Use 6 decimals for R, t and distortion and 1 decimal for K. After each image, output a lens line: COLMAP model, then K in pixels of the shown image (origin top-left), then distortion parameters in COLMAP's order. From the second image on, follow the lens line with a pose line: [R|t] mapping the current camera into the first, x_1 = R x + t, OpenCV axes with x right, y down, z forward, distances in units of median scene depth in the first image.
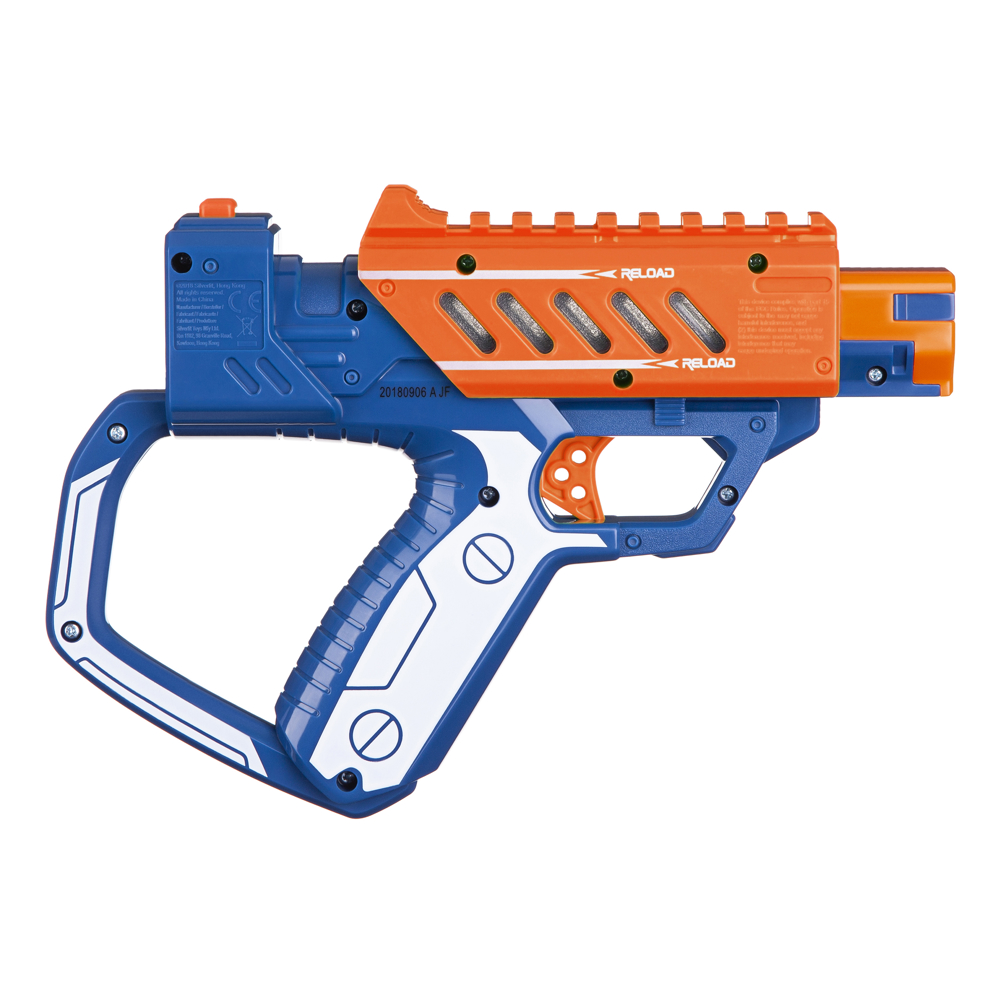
lens RADIAL K [[3582.6, 0, 502.2], [0, 3582.6, 496.8], [0, 0, 1]] dist [-0.077382, 0.000000]
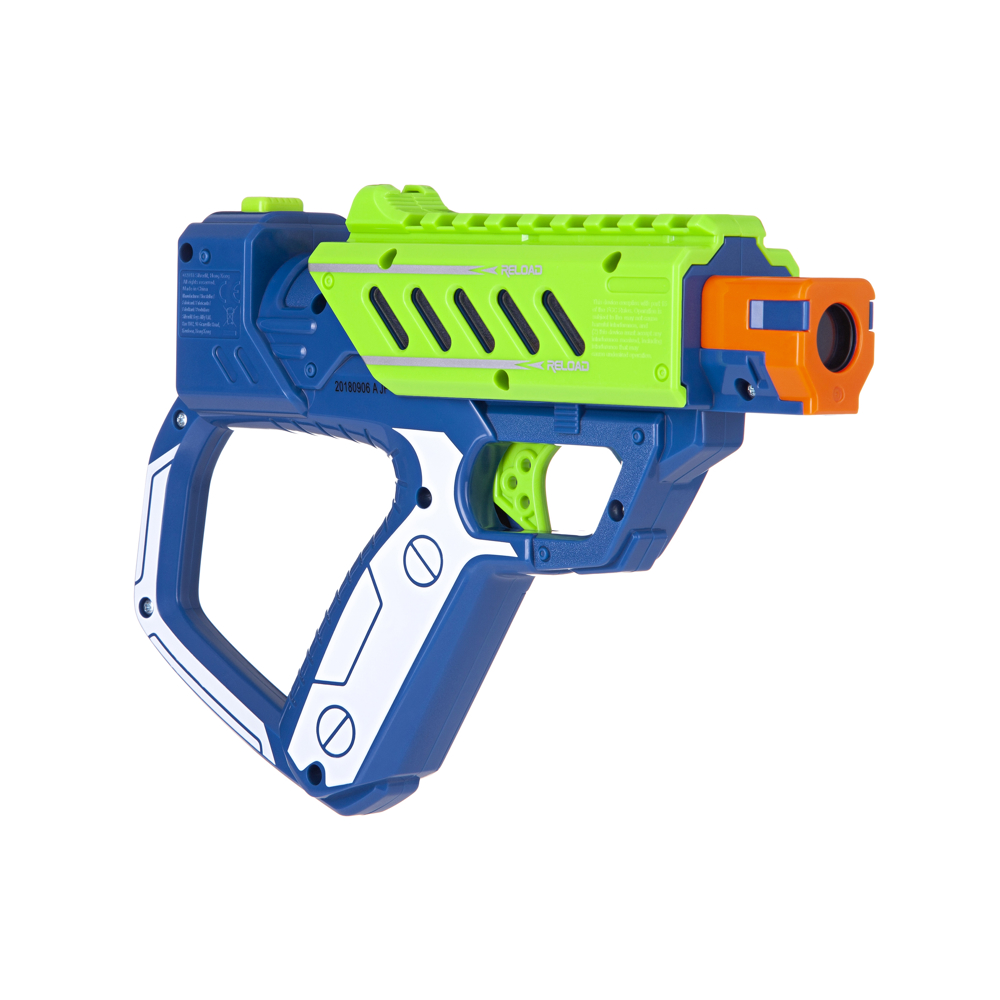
lens RADIAL K [[3582.6, 0, 500.1], [0, 3582.6, 502.5], [0, 0, 1]] dist [-0.077382, 0.000000]
pose [[0.797917, 0.059165, -0.599857, 0.608331], [-0.086301, 0.996132, -0.016545, 0.015891], [0.596558, 0.064970, 0.799936, 0.228477]]
